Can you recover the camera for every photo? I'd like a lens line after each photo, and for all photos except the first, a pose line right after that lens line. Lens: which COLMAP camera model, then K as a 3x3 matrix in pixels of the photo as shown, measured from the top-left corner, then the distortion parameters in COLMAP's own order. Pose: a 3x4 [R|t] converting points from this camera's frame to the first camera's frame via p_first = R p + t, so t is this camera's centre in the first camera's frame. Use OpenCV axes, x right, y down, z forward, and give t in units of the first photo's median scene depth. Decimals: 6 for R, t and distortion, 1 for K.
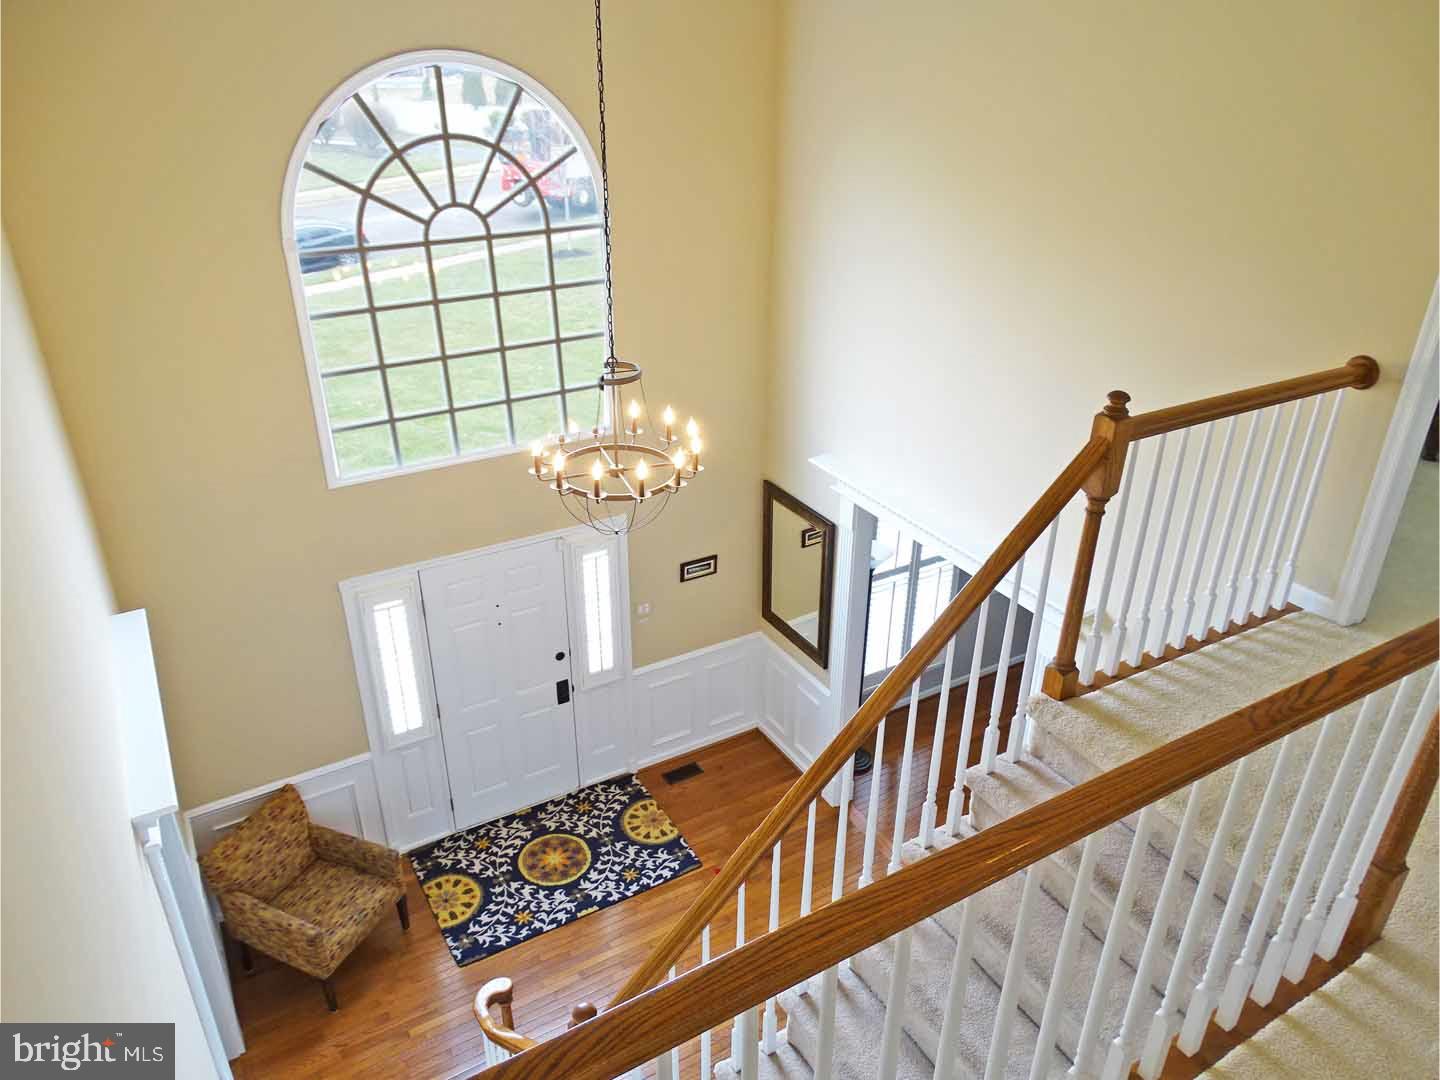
lens RADIAL K [[1021.4, 0, 719.9], [0, 1021.4, 543.4], [0, 0, 1]] dist [0.006178, 0.000708]
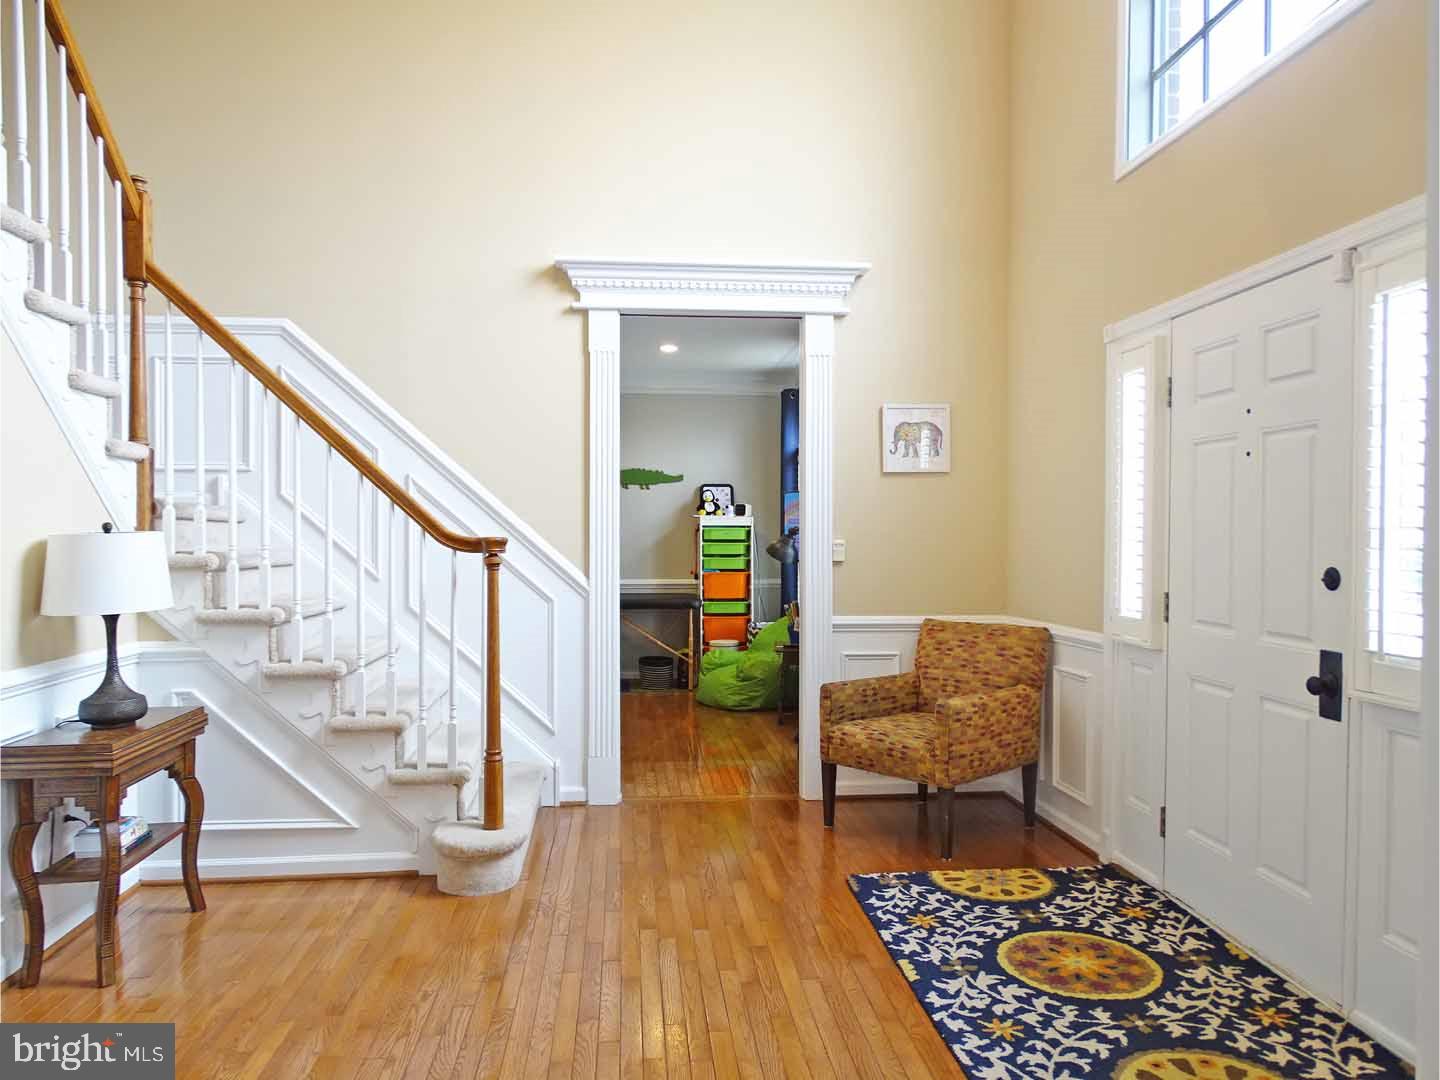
lens RADIAL K [[1021.4, 0, 720.7], [0, 1021.4, 541.4], [0, 0, 1]] dist [0.006178, 0.000708]
pose [[-0.417473, 0.005347, -0.908674, 0.323889], [-0.420372, 0.885408, 0.198342, 0.121905], [0.805608, 0.464783, -0.367387, 0.973102]]
